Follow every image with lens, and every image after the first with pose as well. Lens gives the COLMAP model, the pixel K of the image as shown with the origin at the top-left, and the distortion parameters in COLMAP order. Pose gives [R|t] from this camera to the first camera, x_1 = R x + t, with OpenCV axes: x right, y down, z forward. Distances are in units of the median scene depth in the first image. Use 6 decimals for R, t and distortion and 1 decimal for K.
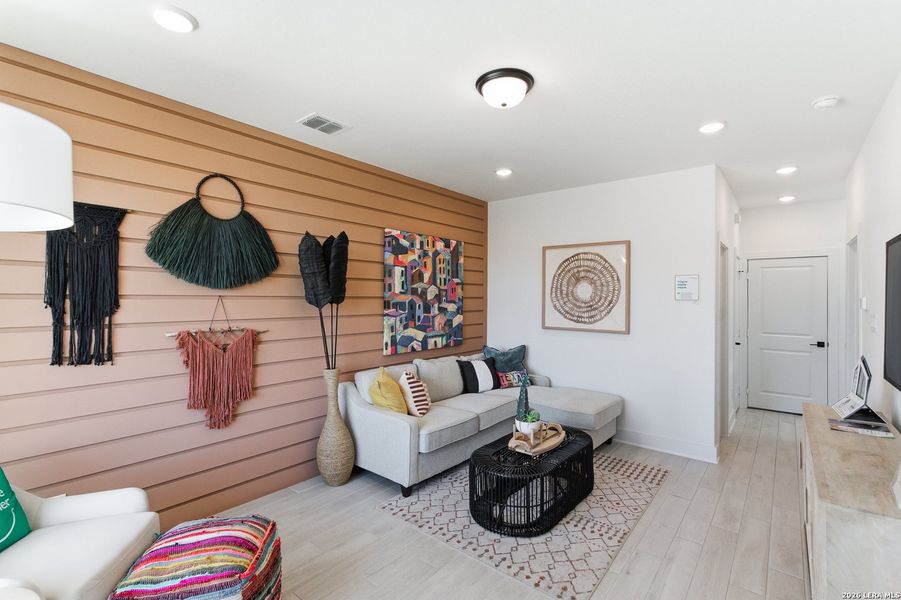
lens RADIAL K [[415.6, 0, 448.4], [0, 415.6, 292.7], [0, 0, 1]] dist [0.003605, 0.000146]
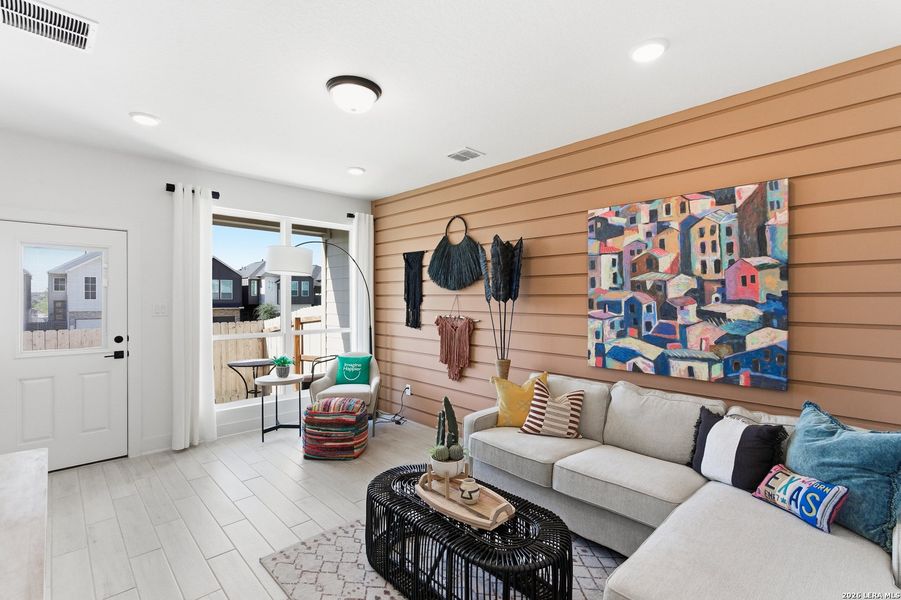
lens RADIAL K [[413.8, 0, 447.9], [0, 413.8, 300.3], [0, 0, 1]] dist [-0.000850, 0.000141]
pose [[-0.124737, 0.000748, -0.992190, 0.660969], [0.008254, 0.999966, -0.000284, 0.018931], [0.992156, -0.008225, -0.124739, 0.789105]]
